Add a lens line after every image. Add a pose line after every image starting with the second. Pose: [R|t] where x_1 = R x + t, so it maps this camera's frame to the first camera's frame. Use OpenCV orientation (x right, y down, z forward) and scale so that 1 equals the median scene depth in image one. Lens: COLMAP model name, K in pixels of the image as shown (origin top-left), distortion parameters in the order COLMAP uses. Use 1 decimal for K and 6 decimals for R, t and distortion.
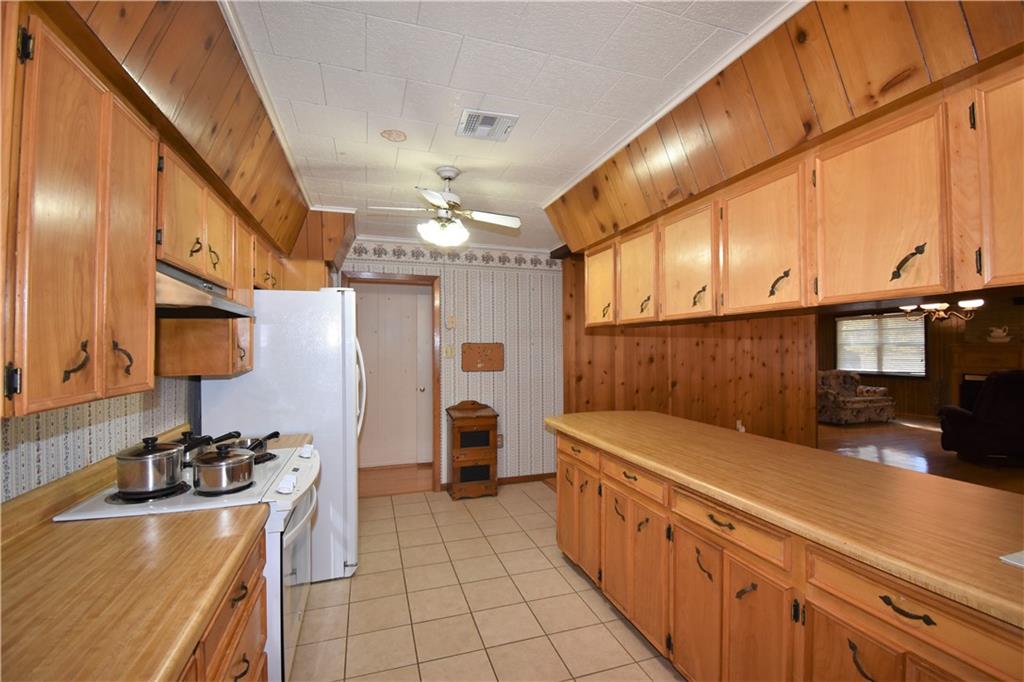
lens RADIAL K [[462.5, 0, 524.0], [0, 462.5, 346.3], [0, 0, 1]] dist [0.018803, -0.025084]
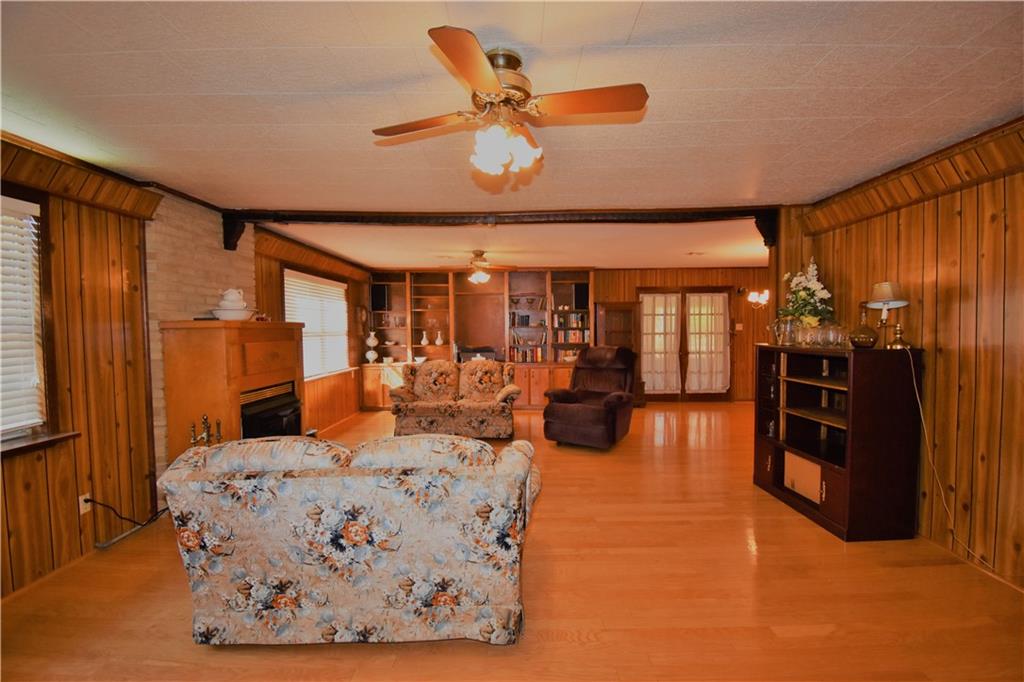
lens RADIAL K [[452.6, 0, 520.8], [0, 452.6, 344.8], [0, 0, 1]] dist [0.018062, -0.025203]
pose [[-0.945821, -0.001590, 0.324685, 0.566338], [0.010226, 0.999346, 0.034682, 0.003038], [-0.324528, 0.036123, -0.945186, 1.306019]]
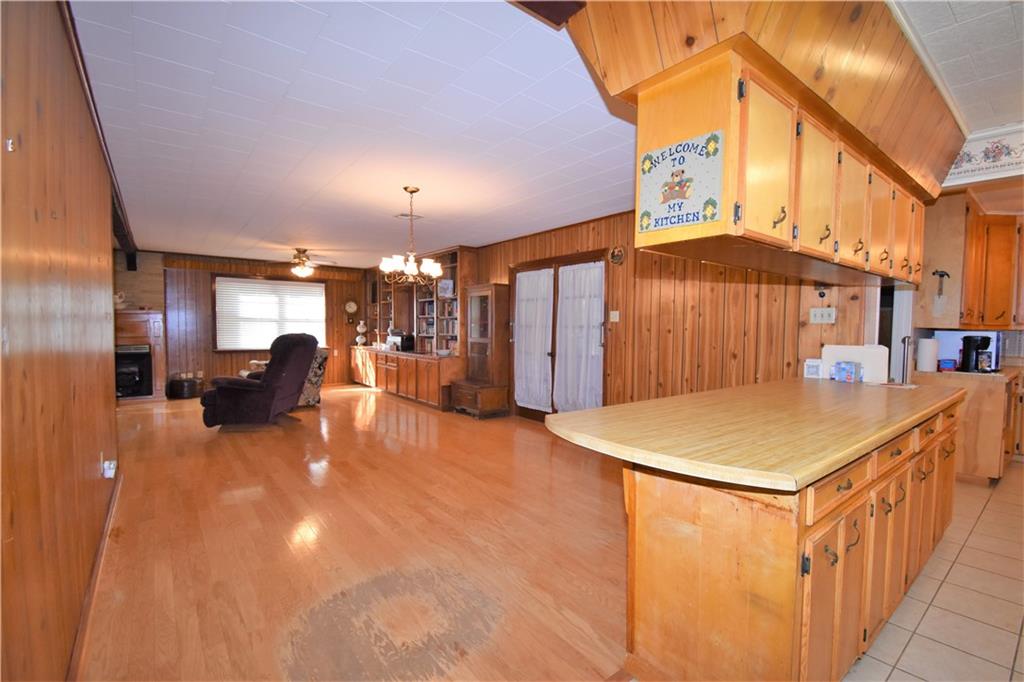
lens RADIAL K [[452.6, 0, 520.8], [0, 452.6, 344.8], [0, 0, 1]] dist [0.018062, -0.025203]
pose [[-0.331411, -0.039501, 0.942659, -0.080925], [-0.009384, 0.999212, 0.038571, 0.018867], [-0.943440, 0.003937, -0.331520, 0.516391]]
